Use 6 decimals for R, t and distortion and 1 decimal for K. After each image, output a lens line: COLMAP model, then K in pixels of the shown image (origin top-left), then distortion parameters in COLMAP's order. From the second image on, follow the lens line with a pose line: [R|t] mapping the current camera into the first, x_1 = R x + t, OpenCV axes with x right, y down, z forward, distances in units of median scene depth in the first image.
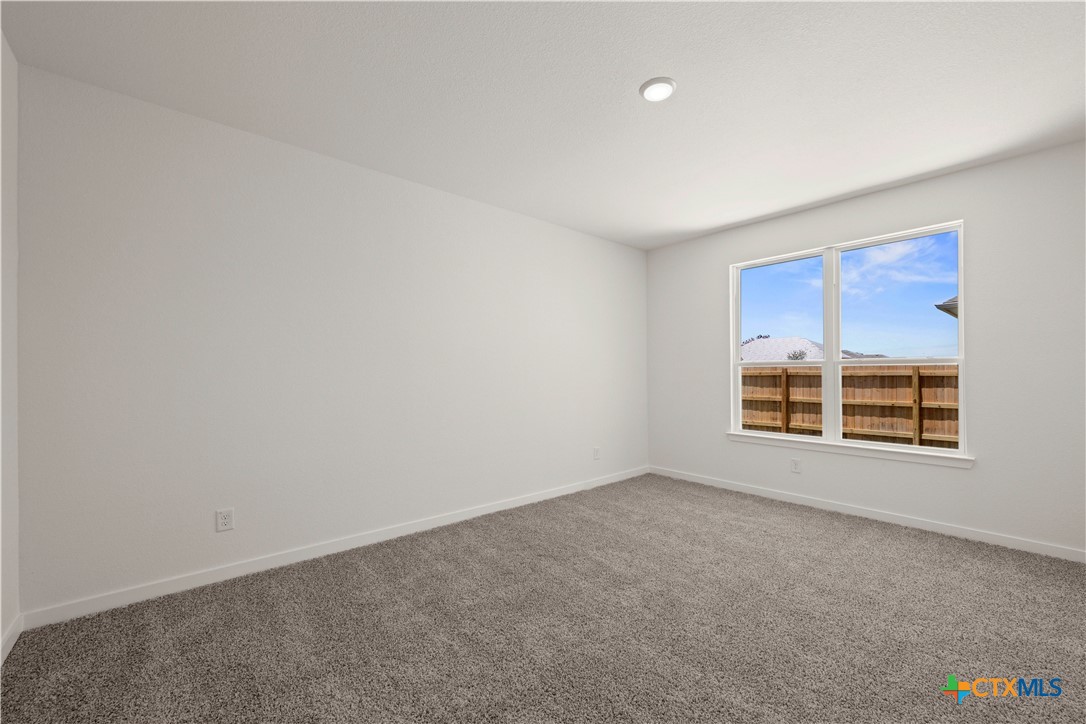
lens RADIAL K [[434.1, 0, 542.6], [0, 434.1, 367.3], [0, 0, 1]] dist [-0.002144, 0.000187]
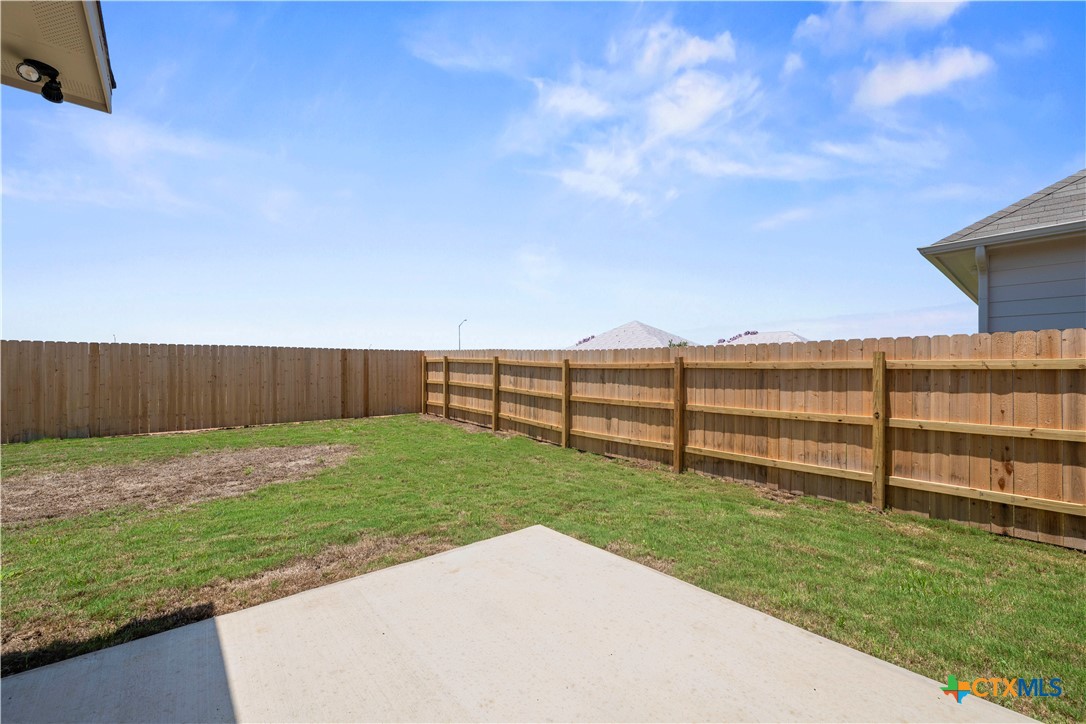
lens RADIAL K [[434.1, 0, 543.8], [0, 434.1, 365.8], [0, 0, 1]] dist [-0.002144, 0.000187]
pose [[0.999947, 0.010241, 0.000579, 0.422993], [-0.010242, 0.999945, 0.002410, 0.017882], [-0.000555, -0.002416, 0.999997, 0.438358]]
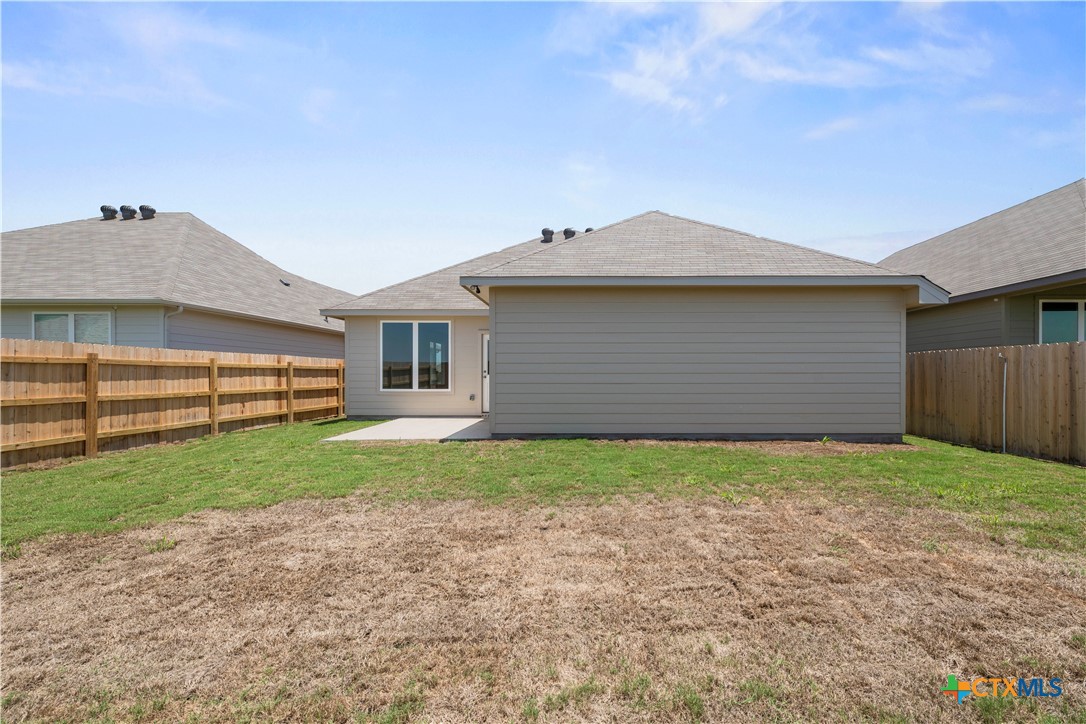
lens RADIAL K [[434.1, 0, 544.4], [0, 434.1, 371.1], [0, 0, 1]] dist [-0.002144, 0.000187]
pose [[-0.691363, 0.023474, 0.722126, -0.505822], [0.012290, 0.999710, -0.020732, 0.062282], [-0.722403, -0.005459, -0.691451, 1.115243]]
